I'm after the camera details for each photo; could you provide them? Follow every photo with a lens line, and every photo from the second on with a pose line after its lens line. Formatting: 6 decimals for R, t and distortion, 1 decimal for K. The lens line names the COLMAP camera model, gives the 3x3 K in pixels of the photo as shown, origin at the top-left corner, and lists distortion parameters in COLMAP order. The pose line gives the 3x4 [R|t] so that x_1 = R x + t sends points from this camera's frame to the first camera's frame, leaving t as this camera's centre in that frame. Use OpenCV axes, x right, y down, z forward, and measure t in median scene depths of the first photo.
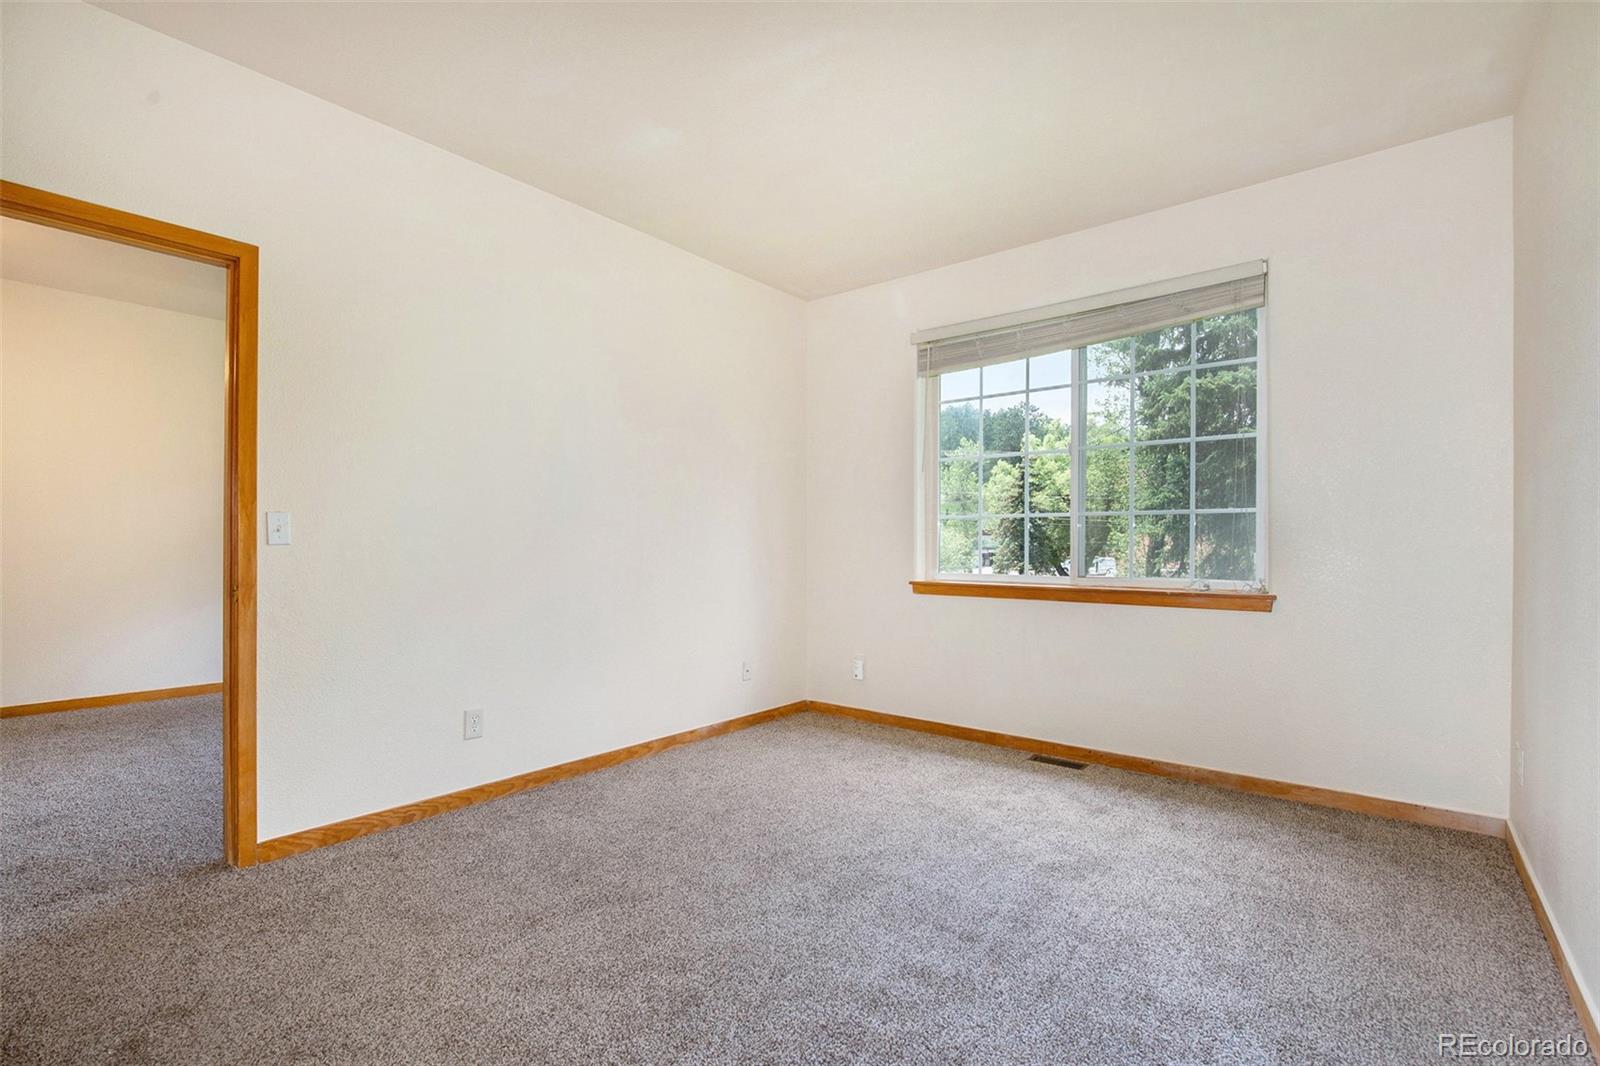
lens RADIAL K [[732.2, 0, 801.2], [0, 732.2, 540.5], [0, 0, 1]] dist [-0.016566, -0.000778]
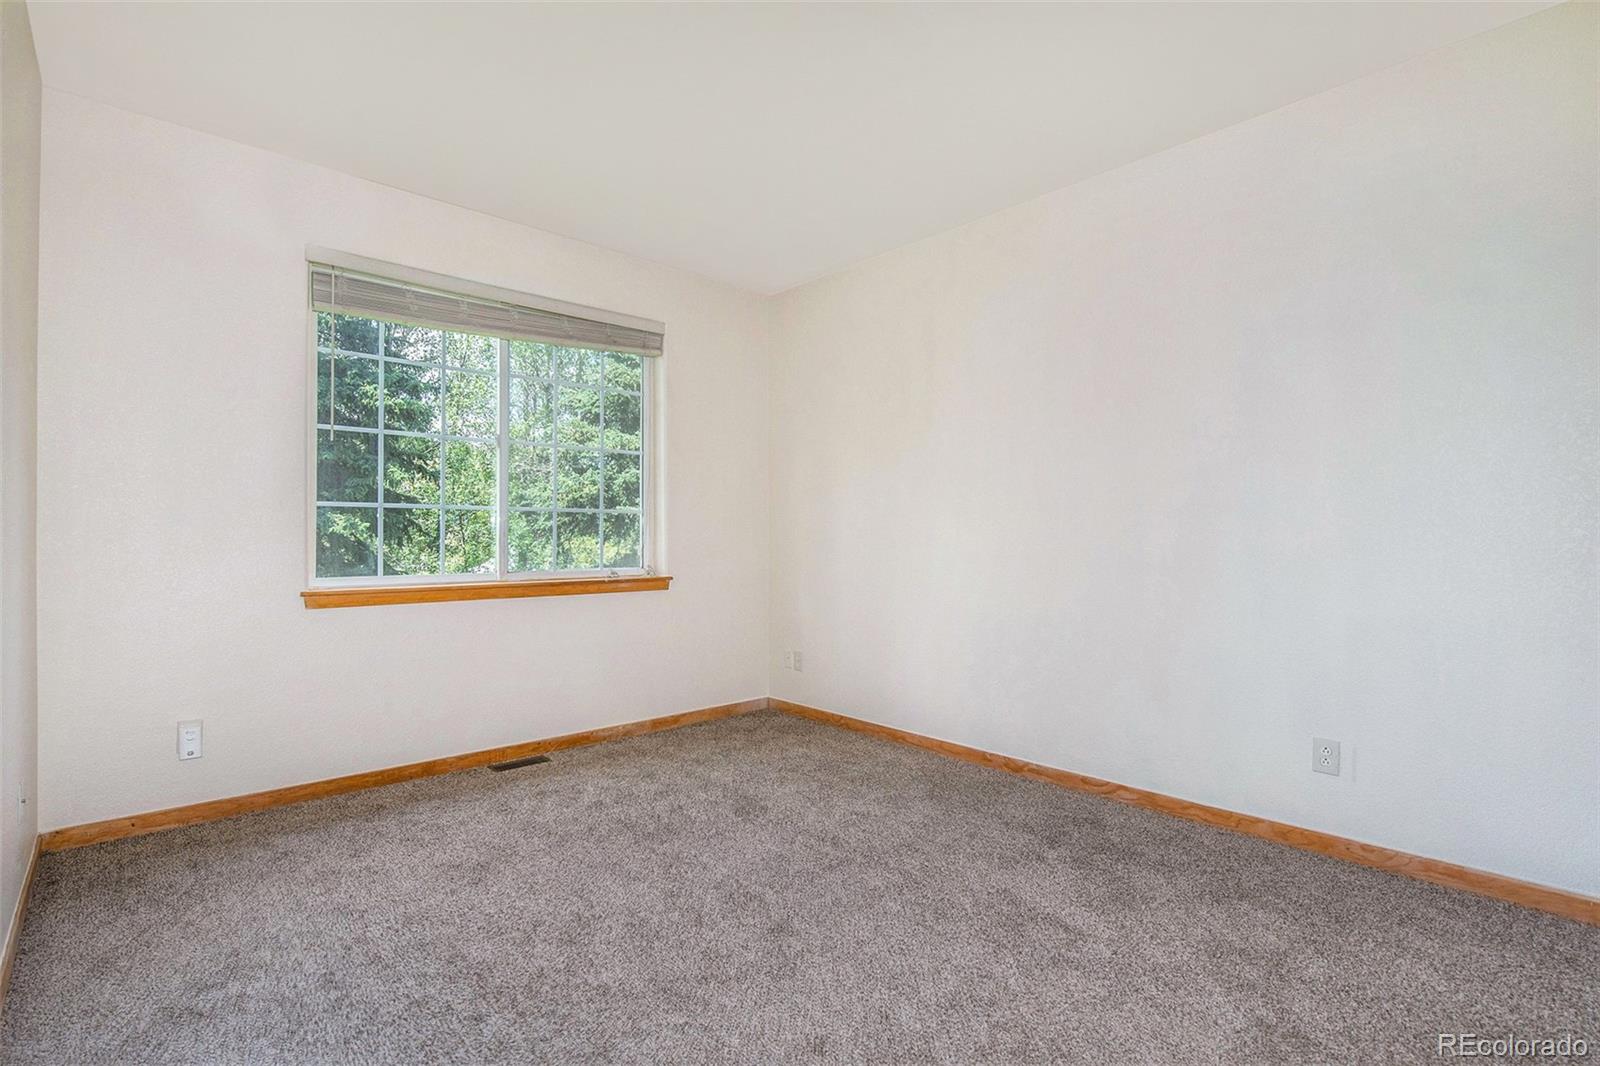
lens RADIAL K [[716.1, 0, 800.0], [0, 716.1, 533.0], [0, 0, 1]] dist [-0.012295, -0.000073]
pose [[0.164771, 0.002560, 0.986328, -0.529583], [-0.004917, 0.999986, -0.001774, -0.003851], [-0.986320, -0.004558, 0.164782, 0.479147]]
